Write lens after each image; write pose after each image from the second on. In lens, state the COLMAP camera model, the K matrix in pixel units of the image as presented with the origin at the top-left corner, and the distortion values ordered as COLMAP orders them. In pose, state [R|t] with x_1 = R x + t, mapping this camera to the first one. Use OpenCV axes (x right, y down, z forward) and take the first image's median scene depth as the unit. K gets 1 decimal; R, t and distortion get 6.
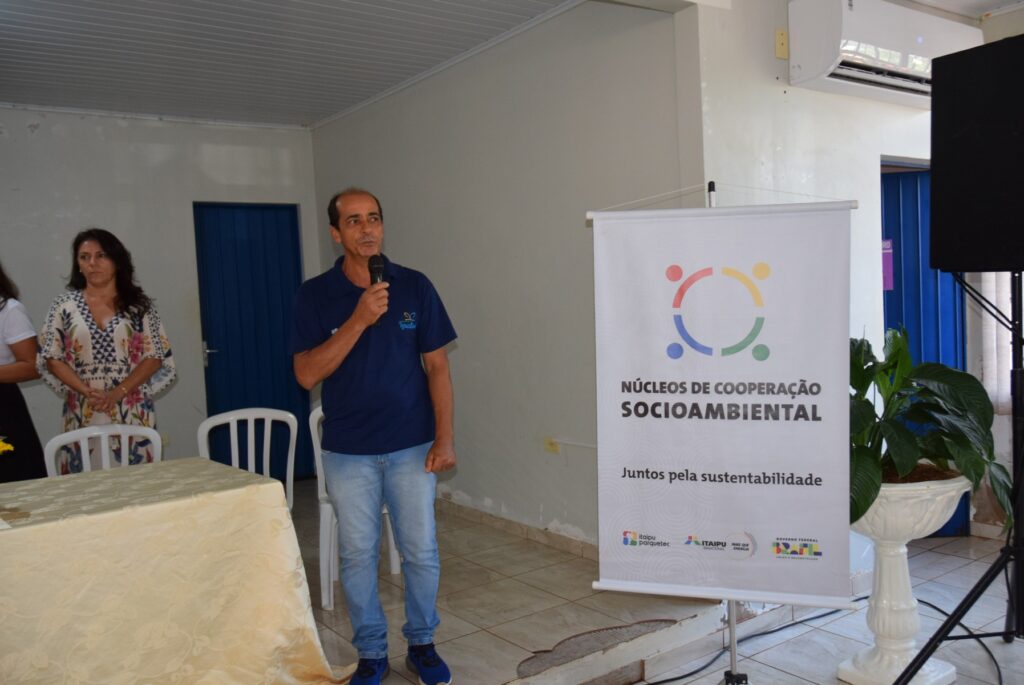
lens RADIAL K [[861.5, 0, 512.0], [0, 861.5, 342.5], [0, 0, 1]] dist [0.024505, 0.002743]
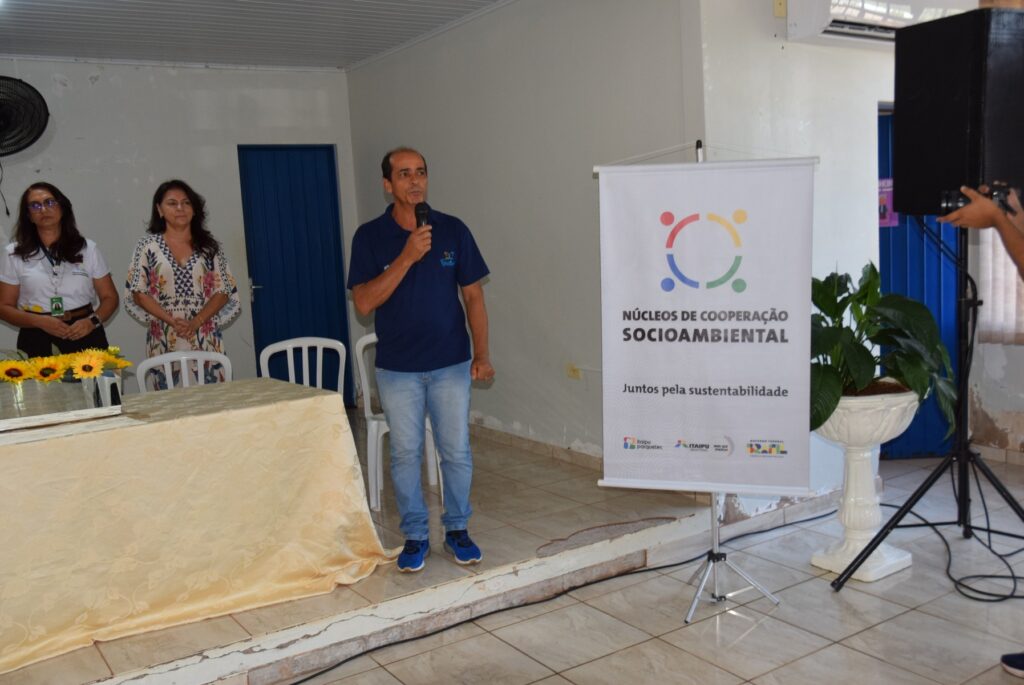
lens RADIAL K [[958.1, 0, 512.0], [0, 958.1, 342.5], [0, 0, 1]] dist [-0.011813, -0.004750]
pose [[0.998955, -0.002249, -0.045644, 0.035399], [0.005388, 0.997618, 0.068763, -0.002587], [0.045381, -0.068937, 0.996588, -0.321714]]
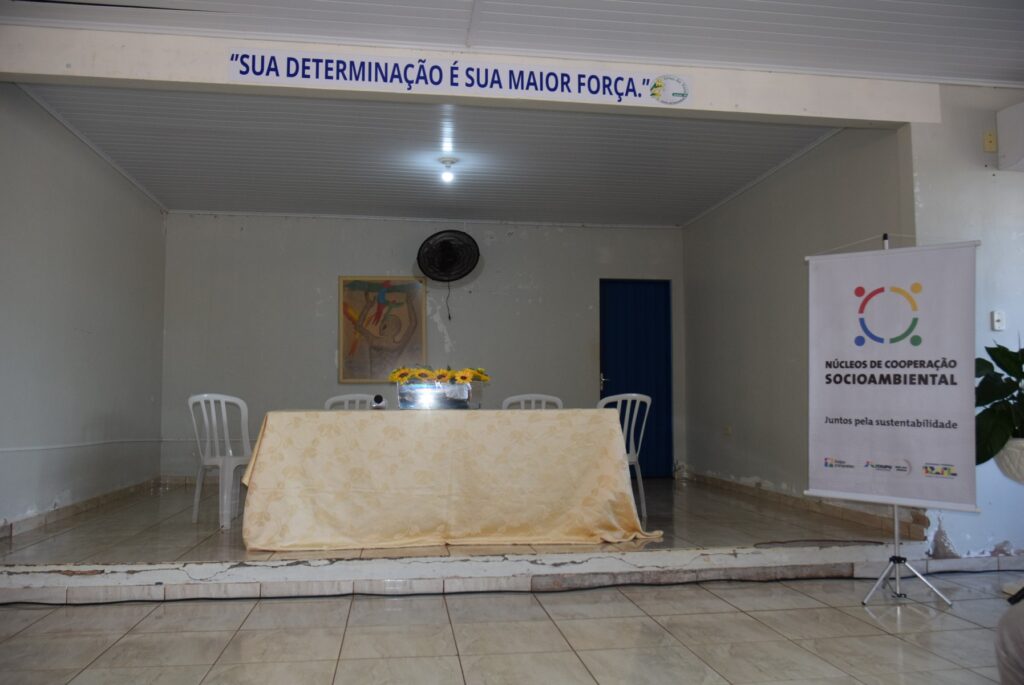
lens RADIAL K [[813.2, 0, 512.0], [0, 813.2, 342.5], [0, 0, 1]] dist [-0.010345, -0.003711]
pose [[0.882934, 0.012402, -0.469333, 0.321216], [-0.068939, 0.992240, -0.103472, 0.207304], [0.464408, 0.123714, 0.876938, -0.580119]]
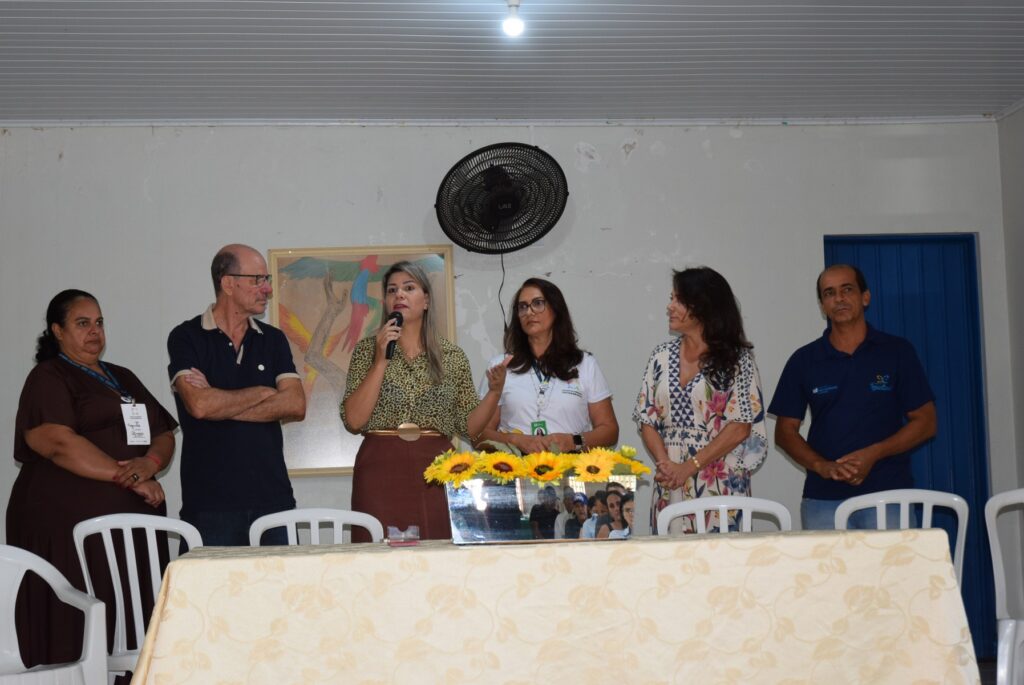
lens RADIAL K [[1650.8, 0, 513.2], [0, 1650.8, 363.2], [0, 0, 1]] dist [-0.017805, 0.104520]
pose [[0.868684, -0.016726, -0.495085, 0.138708], [-0.040725, 0.993635, -0.105026, 0.178069], [0.493690, 0.111396, 0.862474, -0.511076]]
